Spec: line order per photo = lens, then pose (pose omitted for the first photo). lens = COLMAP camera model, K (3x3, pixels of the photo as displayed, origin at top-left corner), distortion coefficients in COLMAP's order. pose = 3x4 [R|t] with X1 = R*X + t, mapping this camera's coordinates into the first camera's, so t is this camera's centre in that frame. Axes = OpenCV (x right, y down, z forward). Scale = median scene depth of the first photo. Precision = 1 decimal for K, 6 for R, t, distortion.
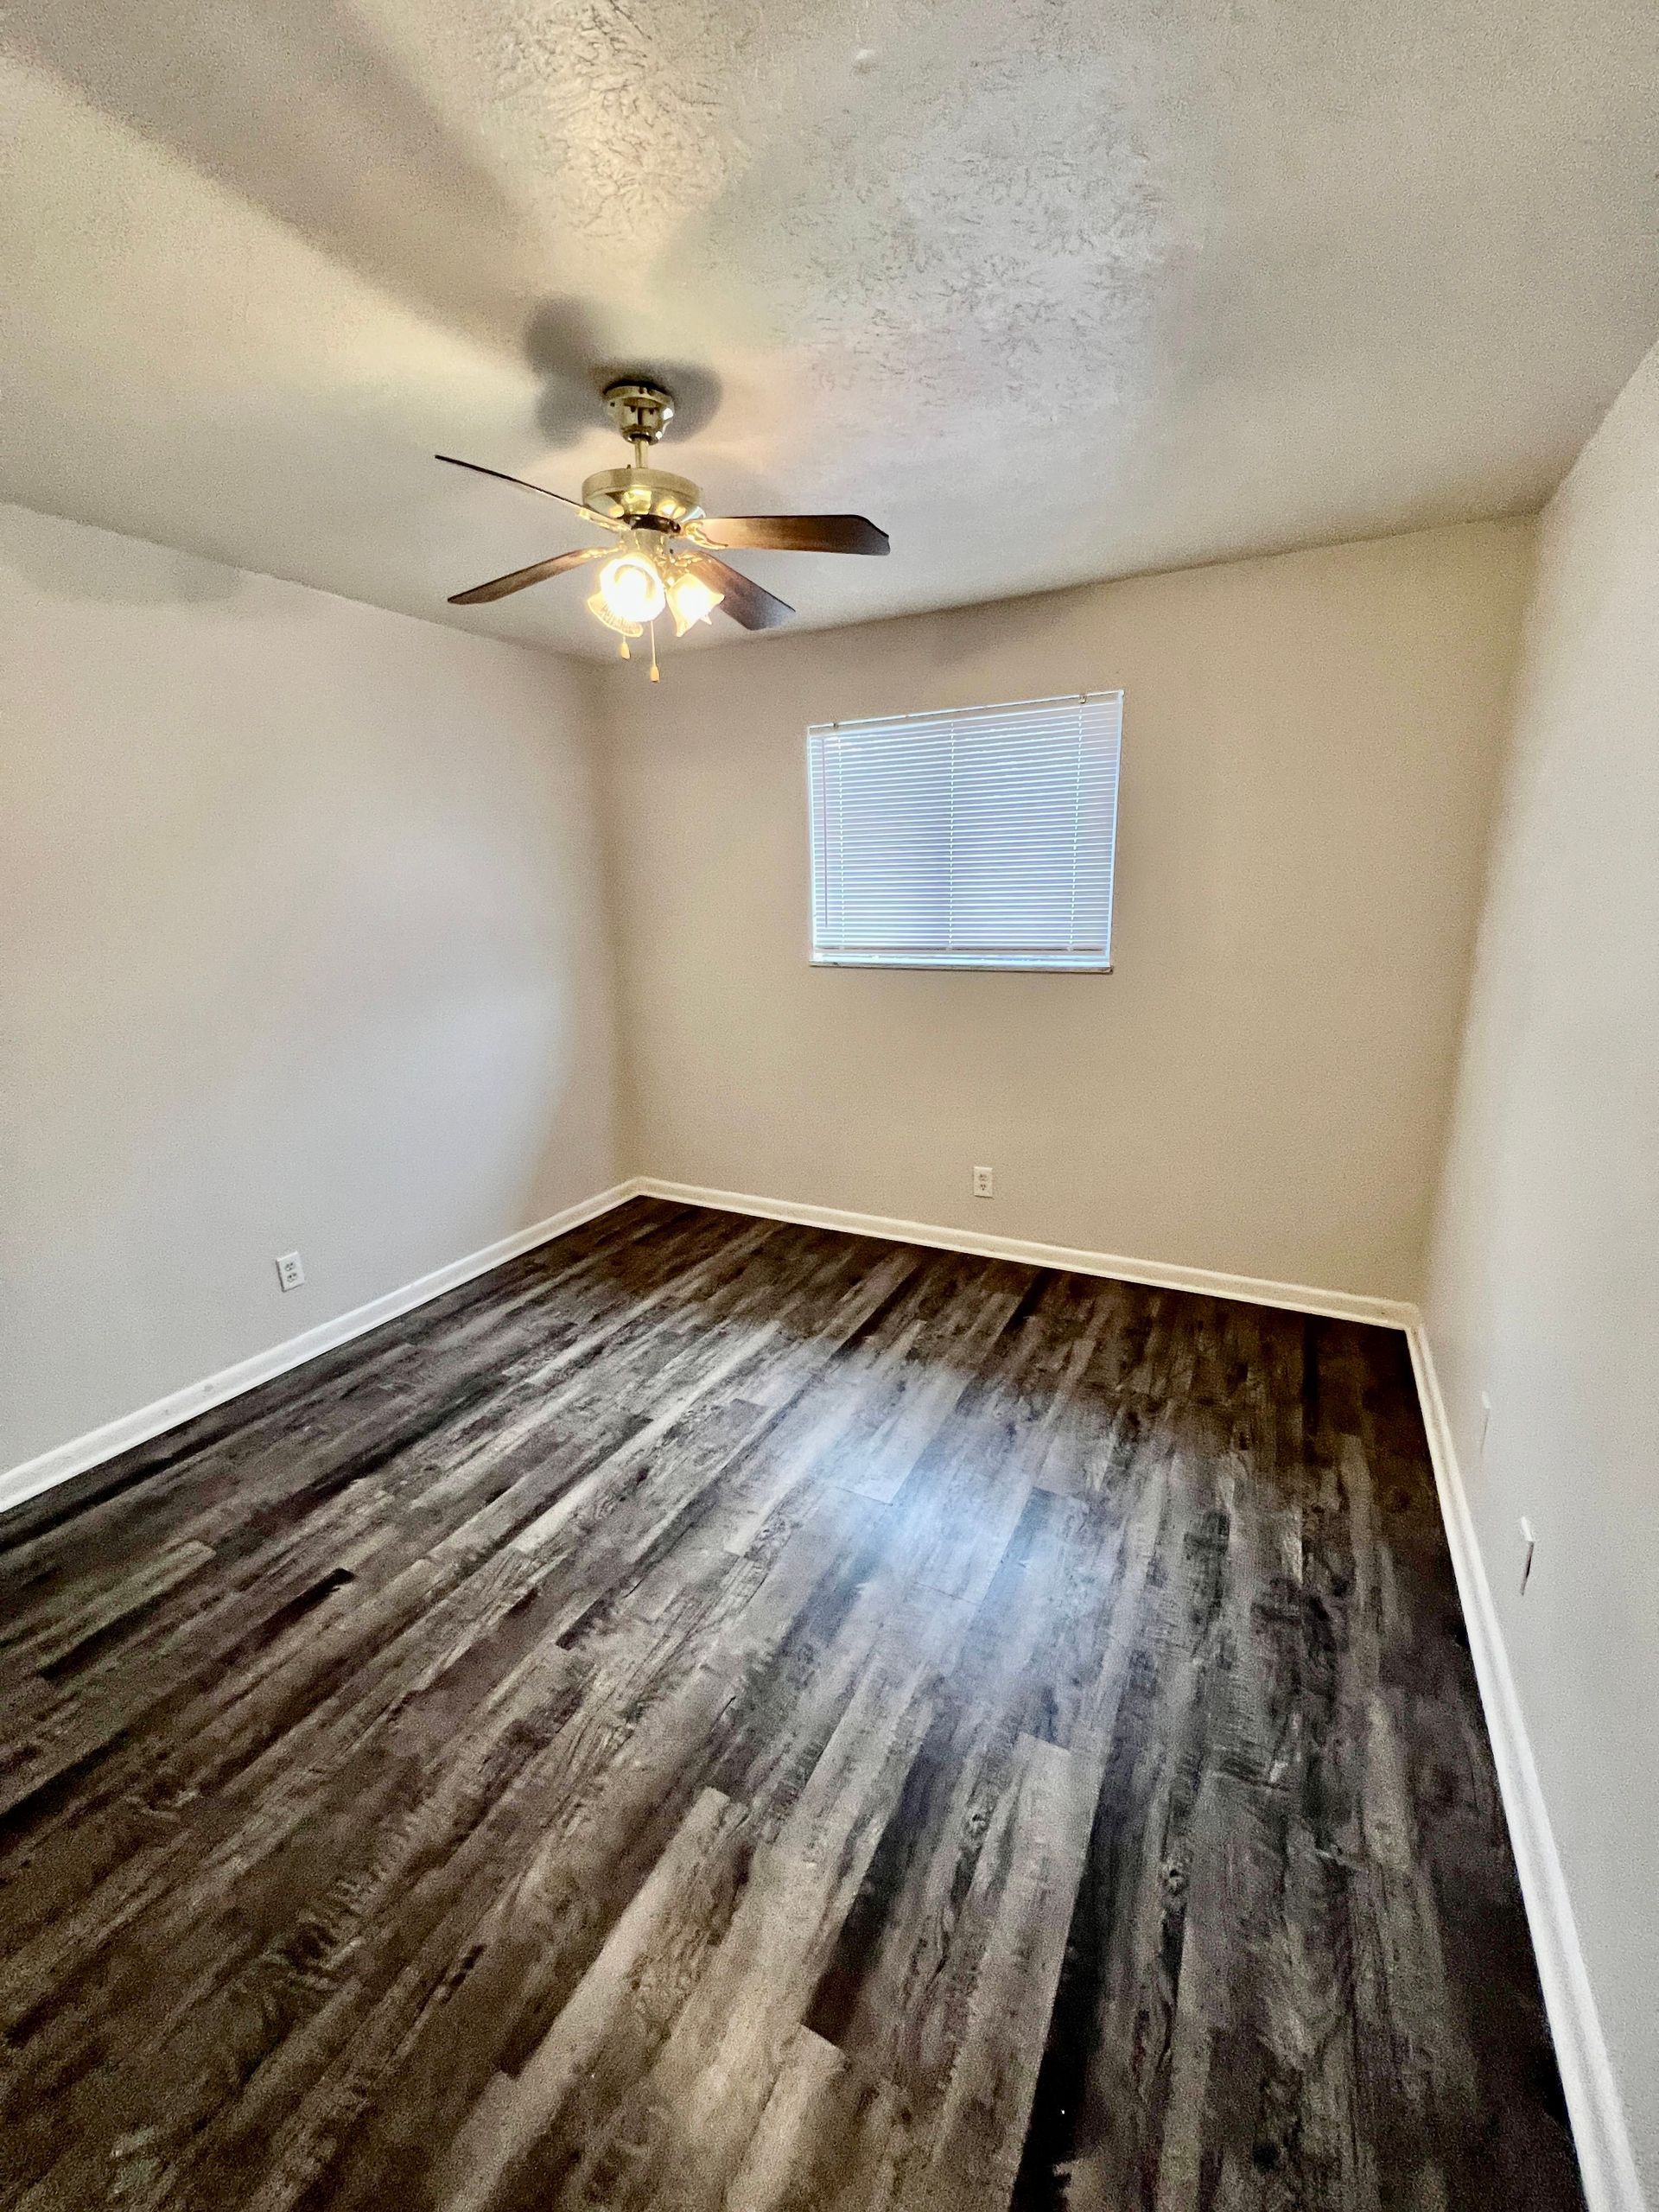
lens RADIAL K [[888.0, 0, 829.5], [0, 888.0, 1106.0], [0, 0, 1]] dist [-0.007516, 0.003051]
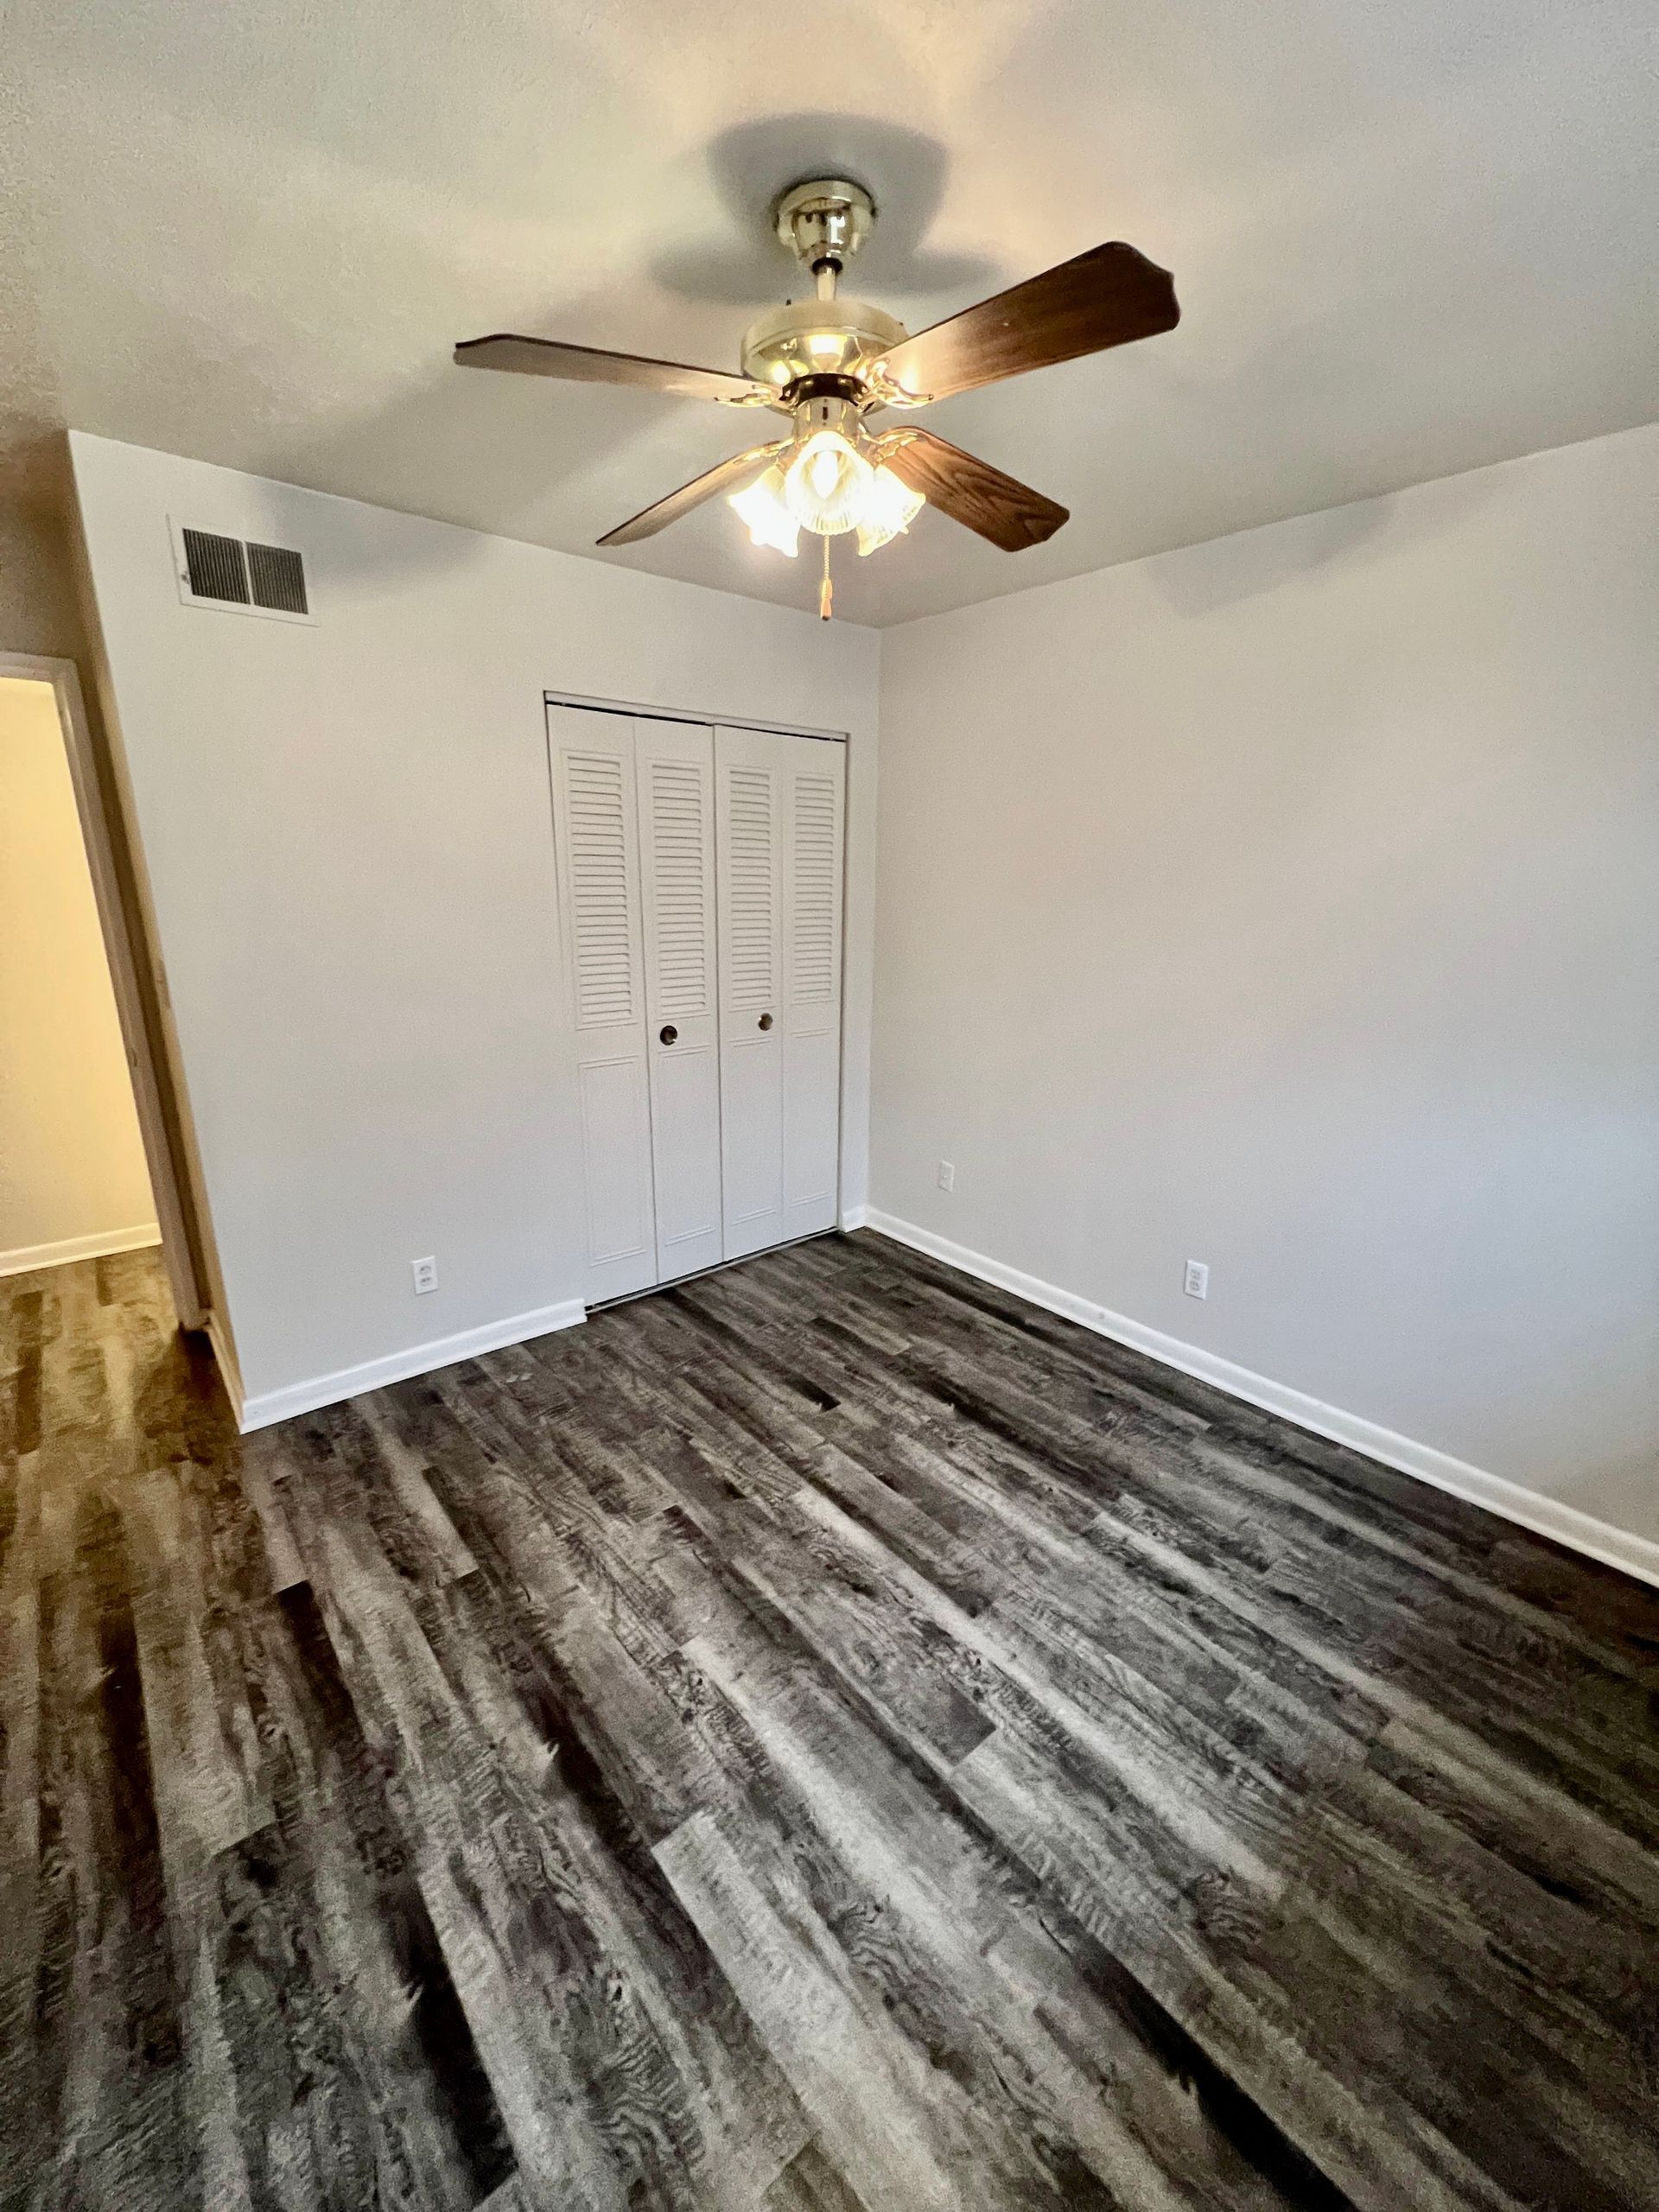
lens RADIAL K [[888.0, 0, 829.5], [0, 888.0, 1106.0], [0, 0, 1]] dist [-0.007516, 0.003051]
pose [[-0.381487, 0.261389, -0.886647, 0.451096], [-0.234886, 0.900292, 0.366473, -0.314847], [0.894034, 0.348066, -0.282053, 1.109343]]
